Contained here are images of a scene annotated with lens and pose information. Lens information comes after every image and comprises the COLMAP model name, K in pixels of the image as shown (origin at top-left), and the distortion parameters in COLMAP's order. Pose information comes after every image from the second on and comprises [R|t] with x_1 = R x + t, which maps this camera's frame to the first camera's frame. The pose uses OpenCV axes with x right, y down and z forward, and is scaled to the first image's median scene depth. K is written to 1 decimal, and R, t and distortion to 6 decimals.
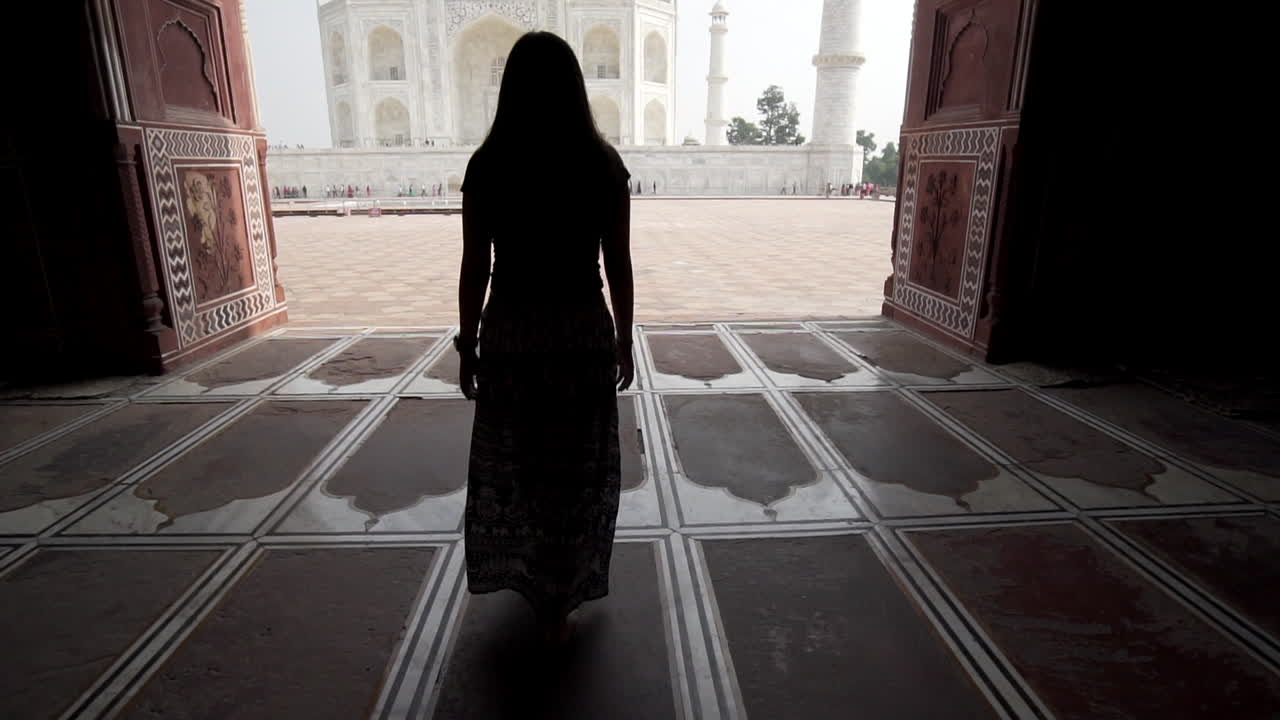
lens RADIAL K [[679.1, 0, 640.5], [0, 679.1, 343.7], [0, 0, 1]] dist [-0.068917, 0.025568]
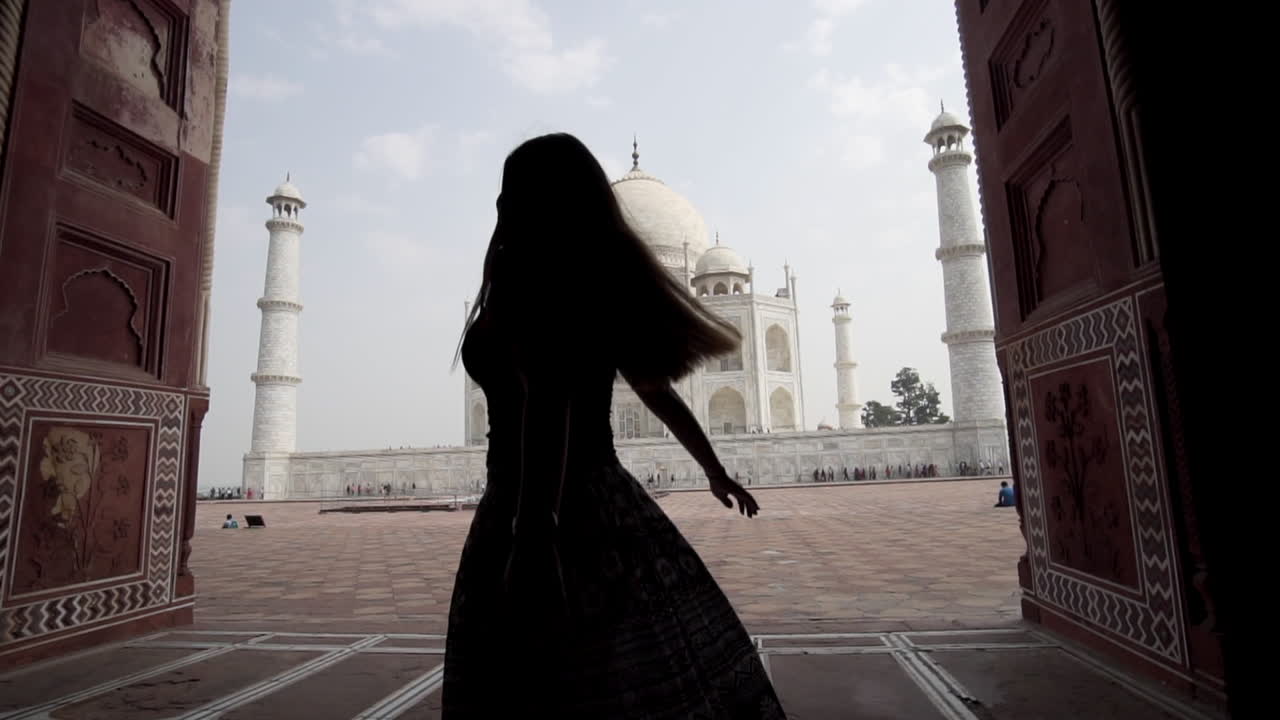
lens RADIAL K [[679.1, 0, 640.5], [0, 679.1, 343.7], [0, 0, 1]] dist [-0.068917, 0.025568]
pose [[0.976613, -0.077524, -0.200541, 0.177792], [-0.013526, 0.908731, -0.417163, -0.016996], [0.214578, 0.410120, 0.886430, 0.312729]]
